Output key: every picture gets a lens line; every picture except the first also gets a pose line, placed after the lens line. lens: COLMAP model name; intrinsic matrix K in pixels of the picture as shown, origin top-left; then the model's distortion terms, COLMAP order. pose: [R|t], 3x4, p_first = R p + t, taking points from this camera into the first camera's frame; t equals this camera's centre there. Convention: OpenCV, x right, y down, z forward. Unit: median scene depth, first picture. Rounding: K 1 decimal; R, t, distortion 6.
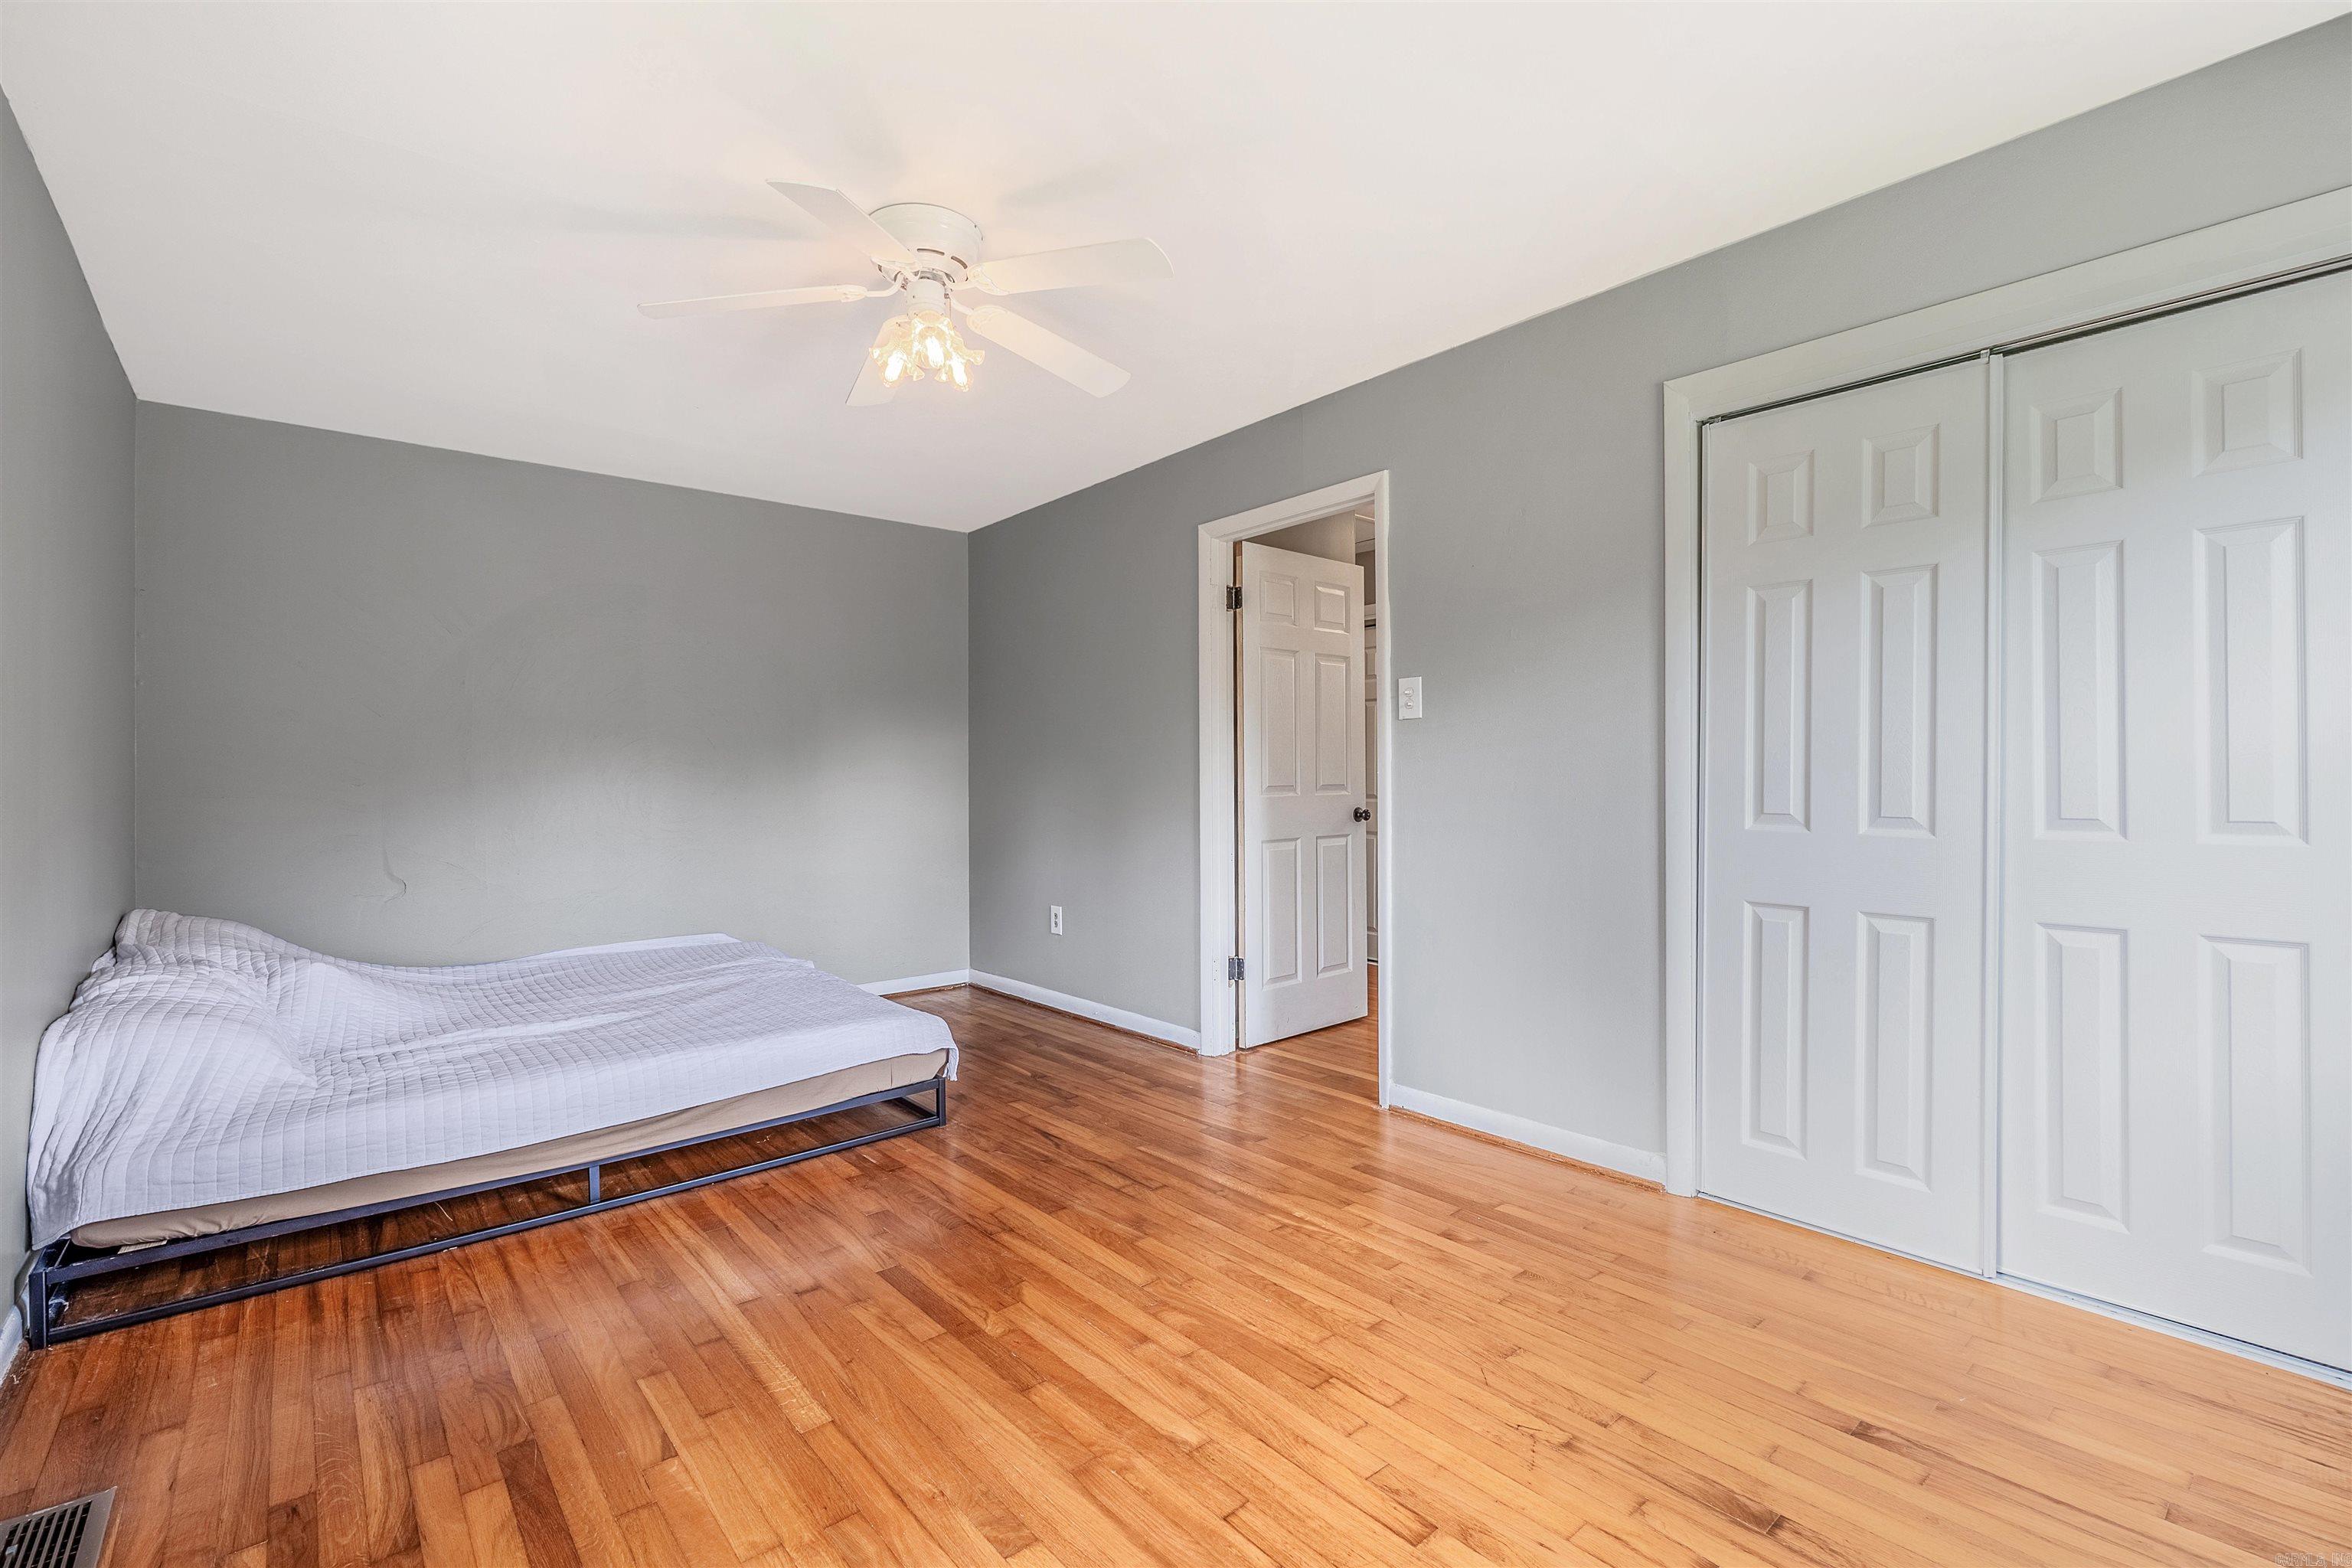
lens RADIAL K [[1019.8, 0, 1174.9], [0, 1019.8, 780.0], [0, 0, 1]] dist [-0.000737, -0.000078]
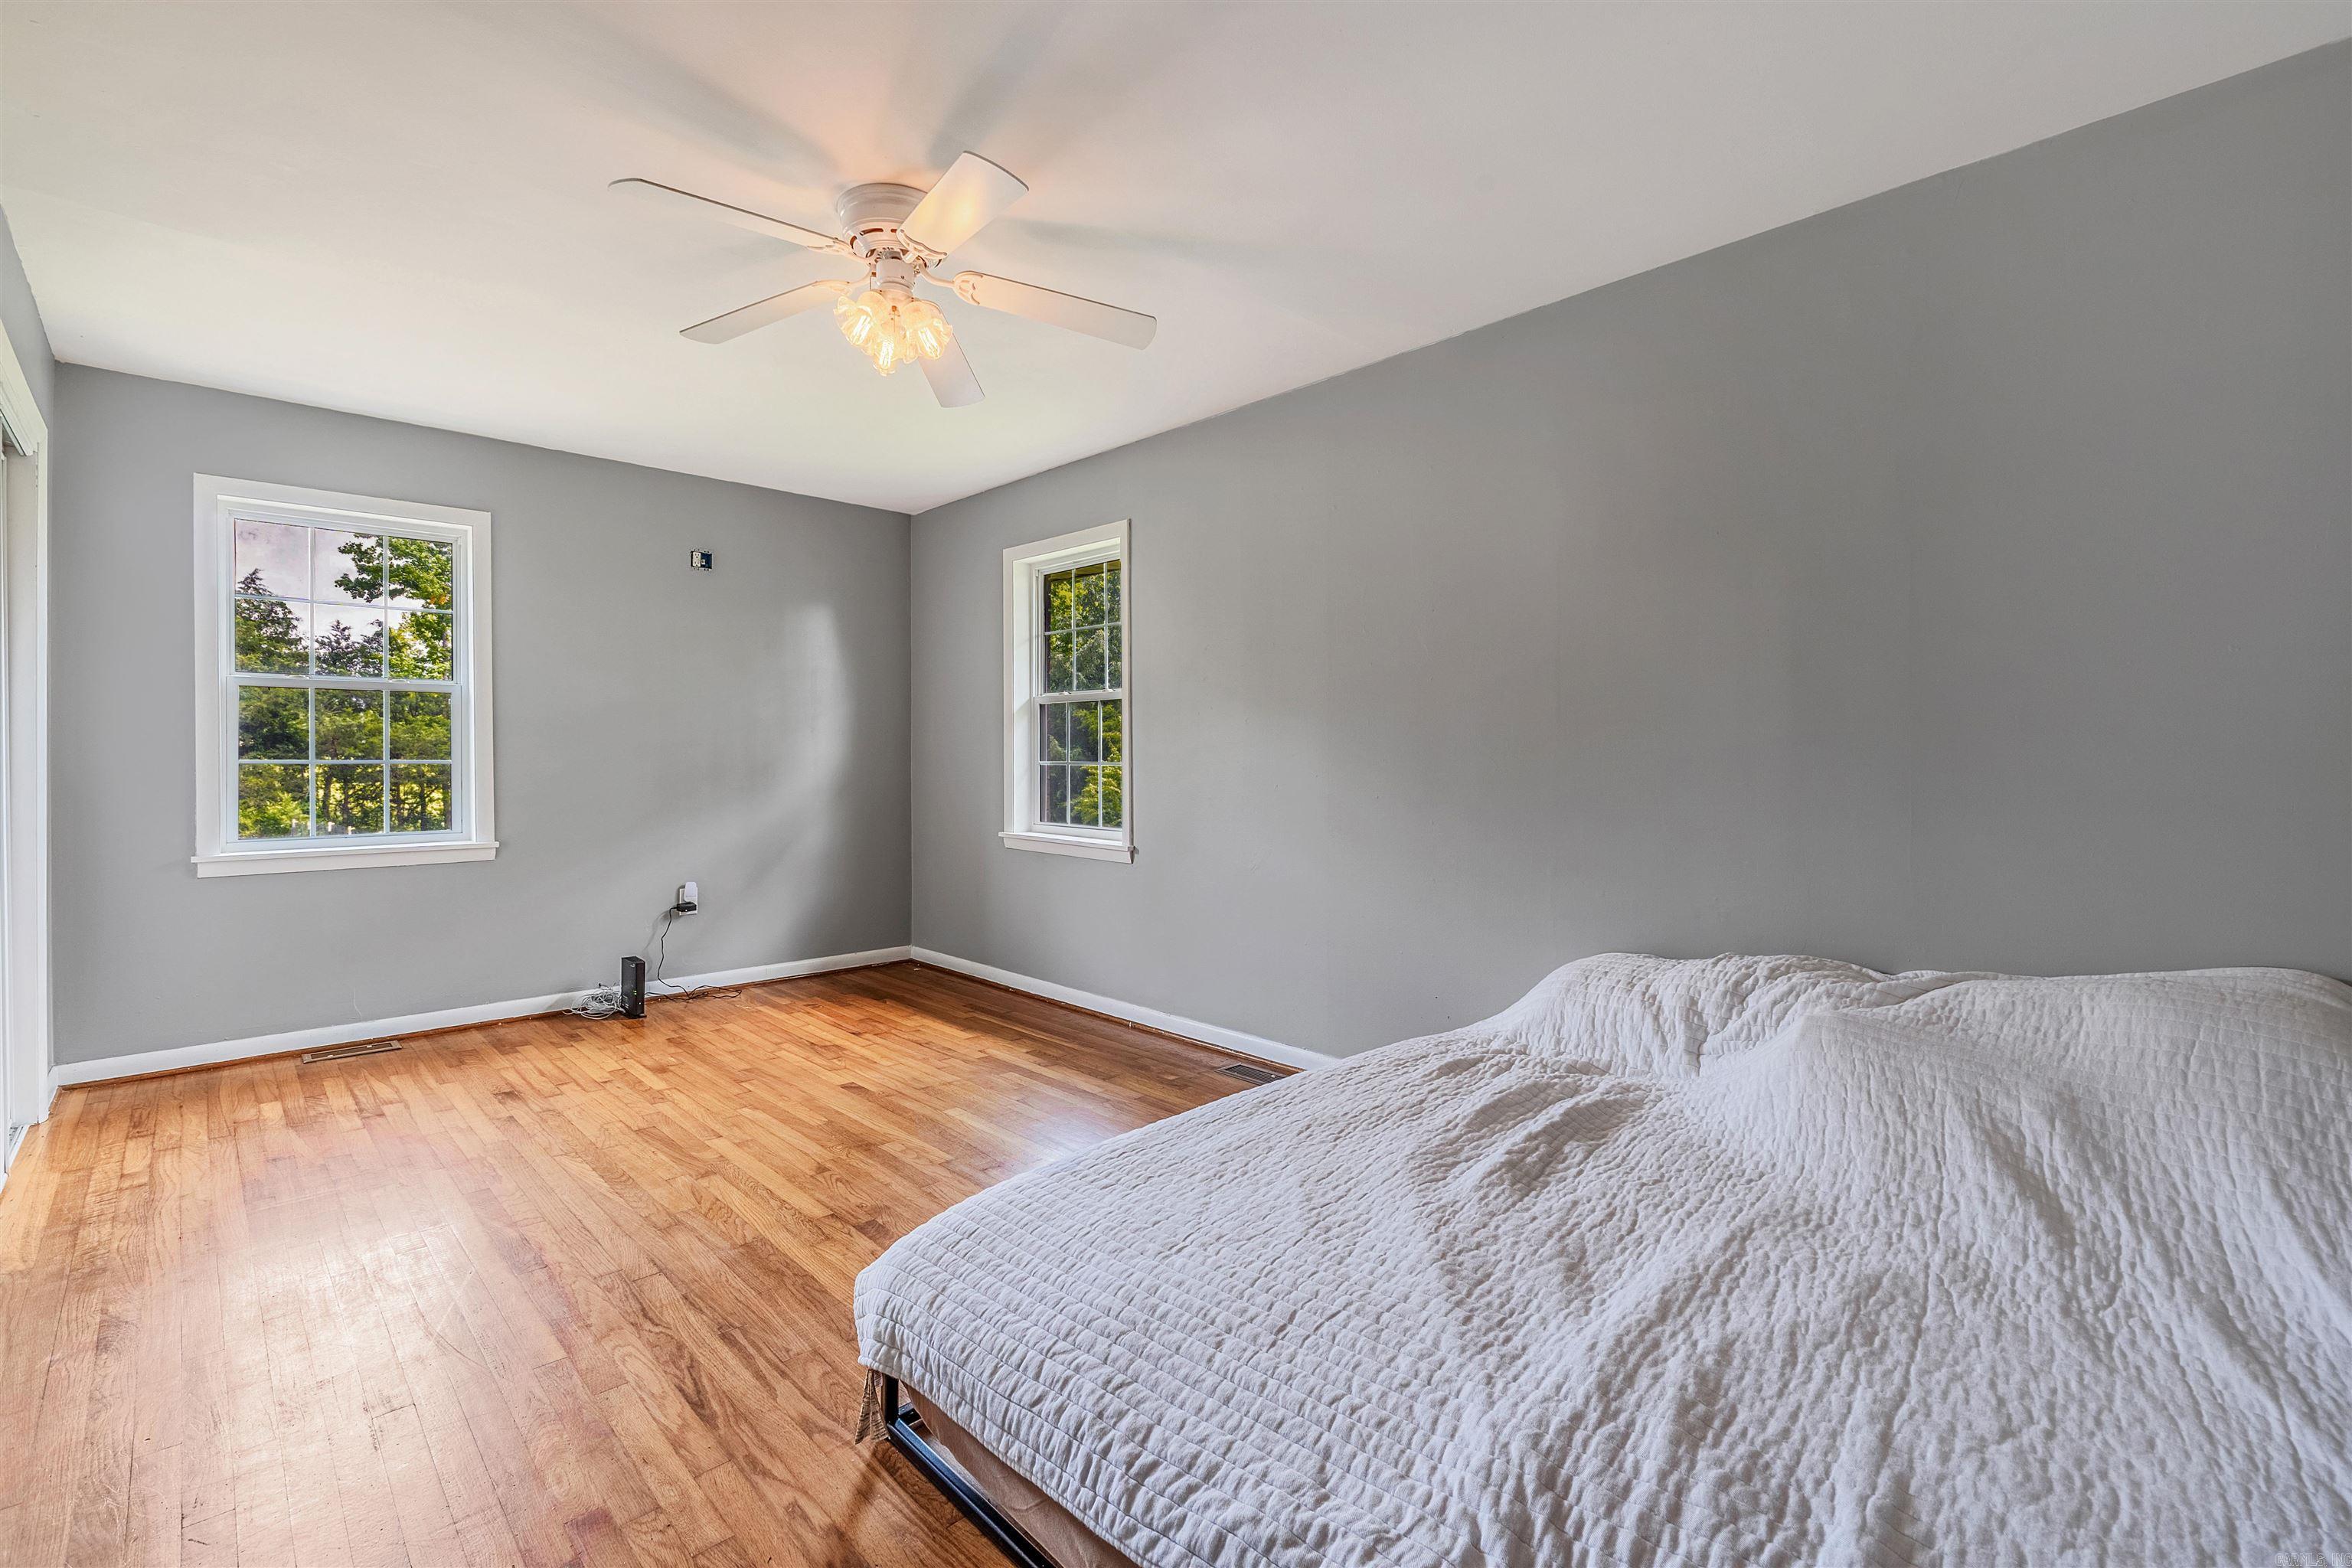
lens RADIAL K [[1019.1, 0, 1176.0], [0, 1019.1, 770.1], [0, 0, 1]] dist [-0.000577, -0.000059]
pose [[-0.997600, 0.005183, -0.069041, -0.528307], [0.004884, 0.999978, 0.004502, 0.006522], [0.069063, 0.004154, -0.997604, 2.373655]]
